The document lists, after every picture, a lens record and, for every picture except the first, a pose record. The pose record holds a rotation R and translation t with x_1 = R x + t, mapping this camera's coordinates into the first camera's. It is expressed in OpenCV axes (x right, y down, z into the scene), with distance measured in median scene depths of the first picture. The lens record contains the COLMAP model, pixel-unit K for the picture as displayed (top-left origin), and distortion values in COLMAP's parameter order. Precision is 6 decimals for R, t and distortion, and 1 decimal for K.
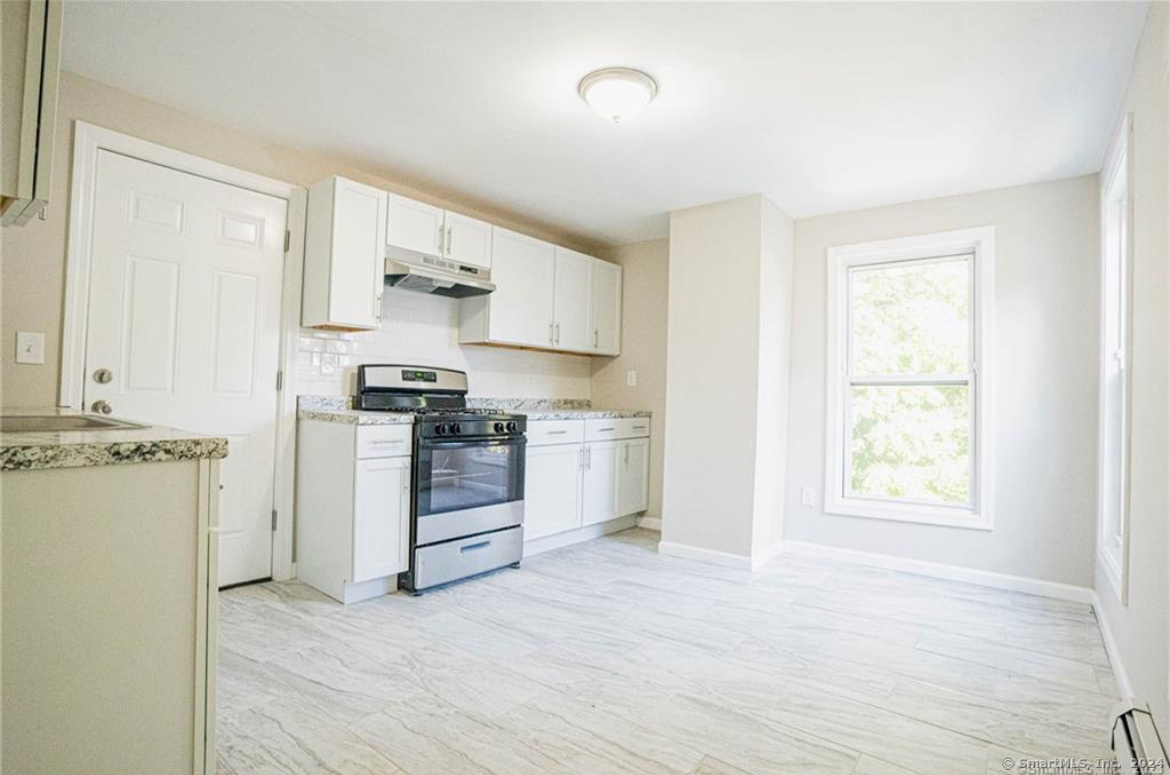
lens RADIAL K [[600.4, 0, 575.6], [0, 600.4, 390.6], [0, 0, 1]] dist [-0.018087, 0.004510]
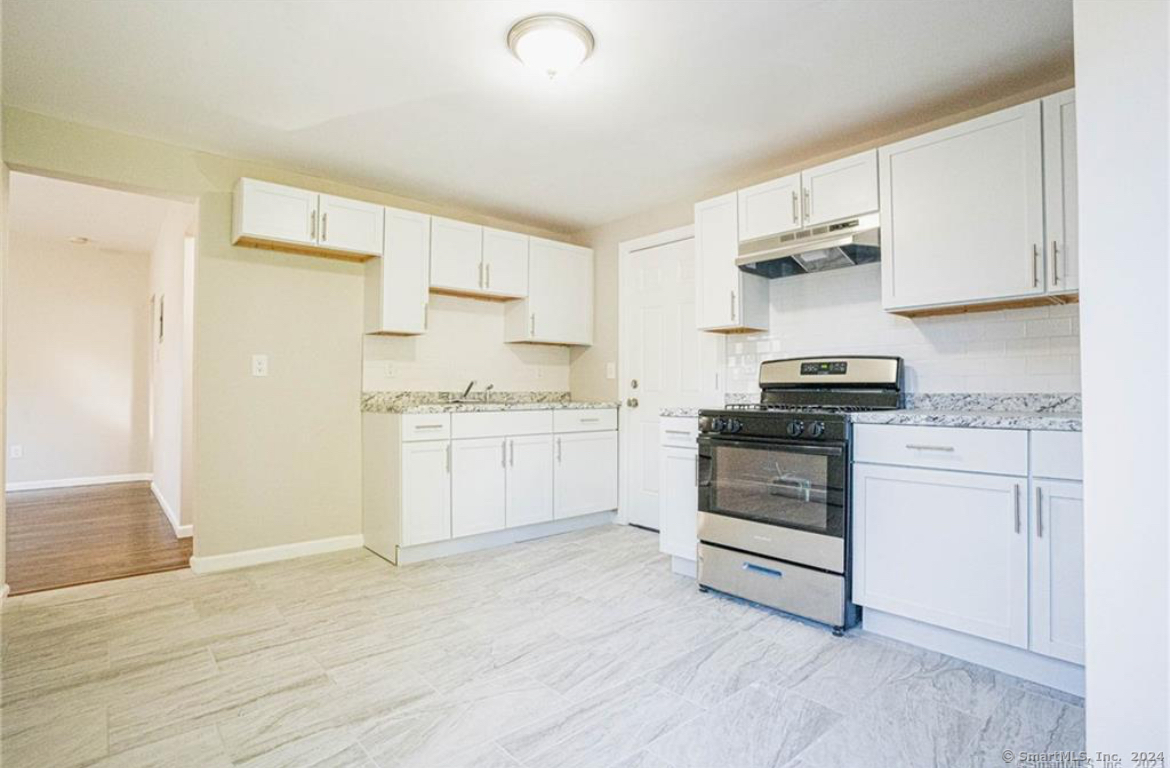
lens RADIAL K [[589.7, 0, 583.9], [0, 589.7, 380.1], [0, 0, 1]] dist [0.025952, -0.001448]
pose [[-0.186338, -0.047321, -0.981345, 0.681427], [0.007199, 0.998747, -0.049527, 0.034690], [0.982459, -0.016294, -0.185763, 0.890164]]
